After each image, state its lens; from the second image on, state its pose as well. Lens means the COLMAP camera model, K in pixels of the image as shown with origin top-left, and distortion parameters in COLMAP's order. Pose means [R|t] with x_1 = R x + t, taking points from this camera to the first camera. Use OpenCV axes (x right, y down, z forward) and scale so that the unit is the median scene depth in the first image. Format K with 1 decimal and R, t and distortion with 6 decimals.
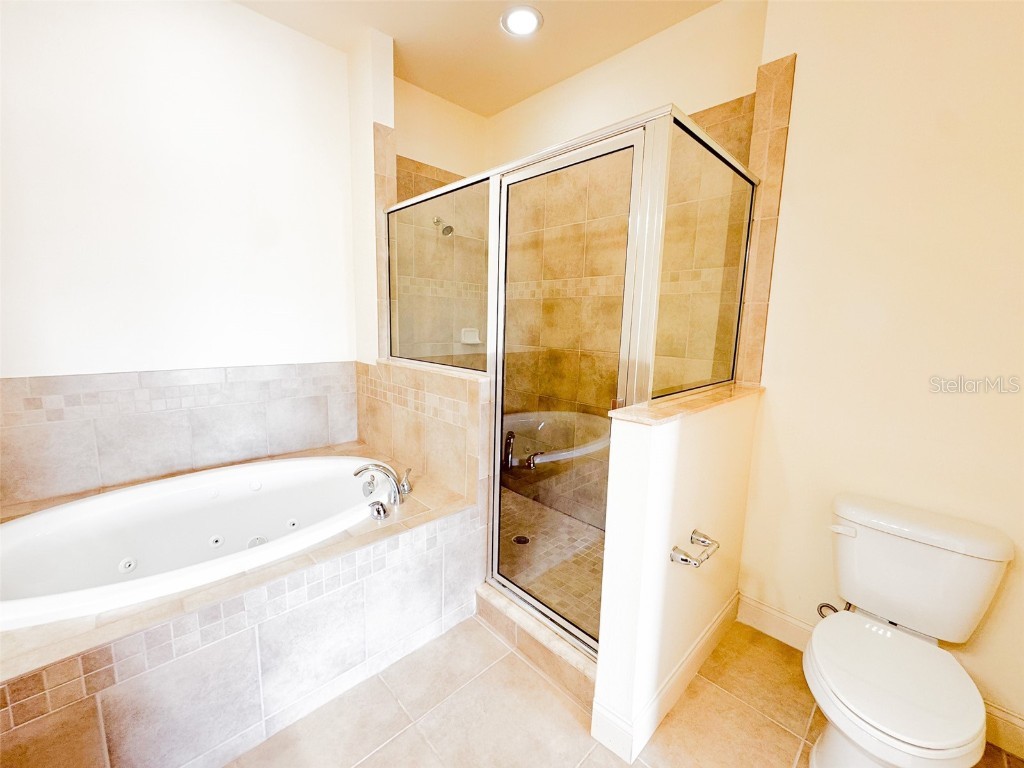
lens RADIAL K [[411.2, 0, 510.1], [0, 411.2, 382.1], [0, 0, 1]] dist [-0.000354, 0.000318]
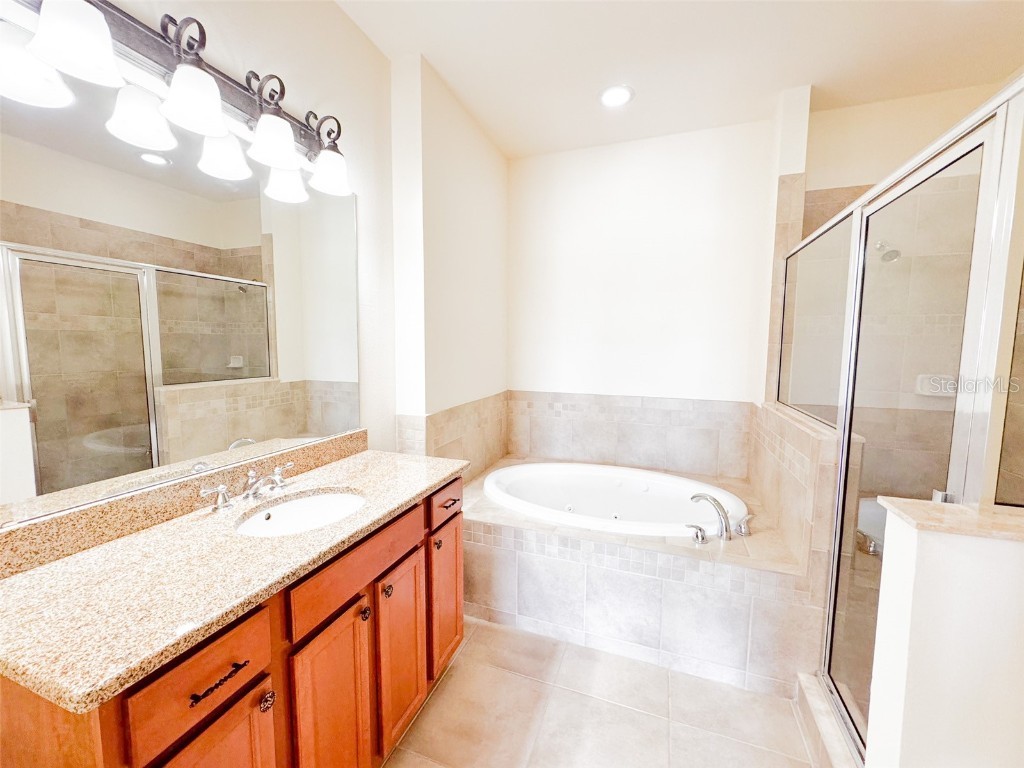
lens RADIAL K [[411.2, 0, 510.9], [0, 411.2, 382.5], [0, 0, 1]] dist [-0.000354, 0.000318]
pose [[0.434818, 0.061683, -0.898403, 0.408540], [-0.131006, 0.991371, 0.004661, -0.036860], [0.890938, 0.115670, 0.439147, -0.002780]]
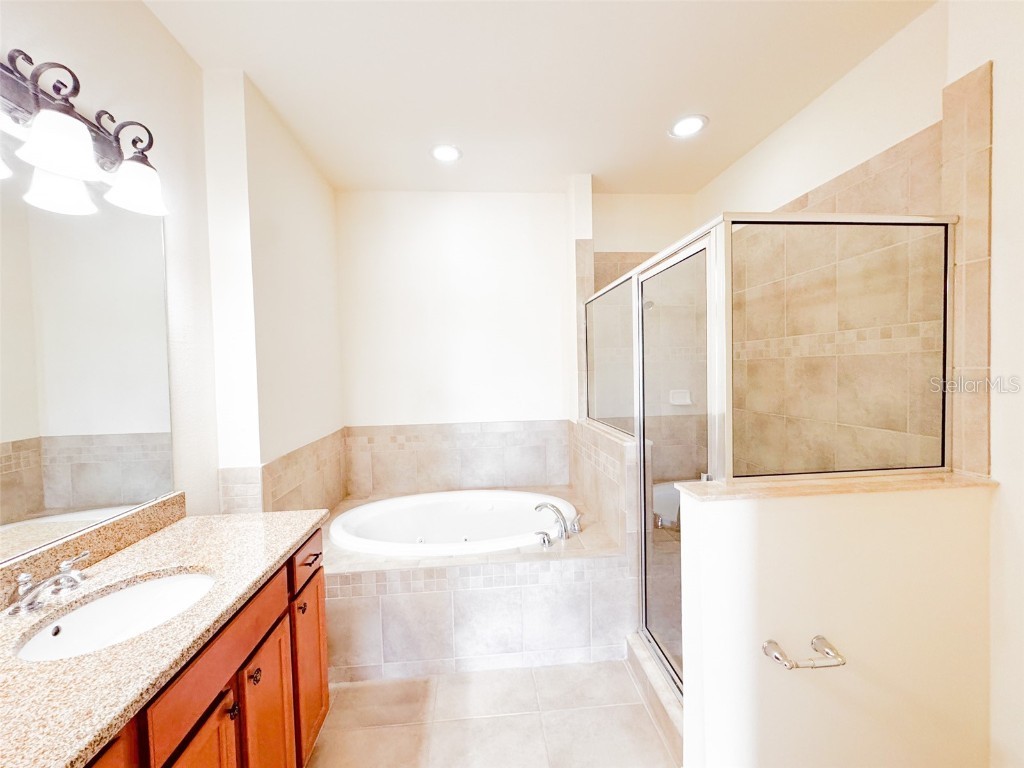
lens RADIAL K [[411.2, 0, 510.2], [0, 411.2, 383.2], [0, 0, 1]] dist [-0.000354, 0.000318]
pose [[0.775144, -0.021445, -0.631421, 0.393109], [-0.051522, 0.993949, -0.097007, -0.043919], [0.629681, 0.107726, 0.769349, -0.114857]]
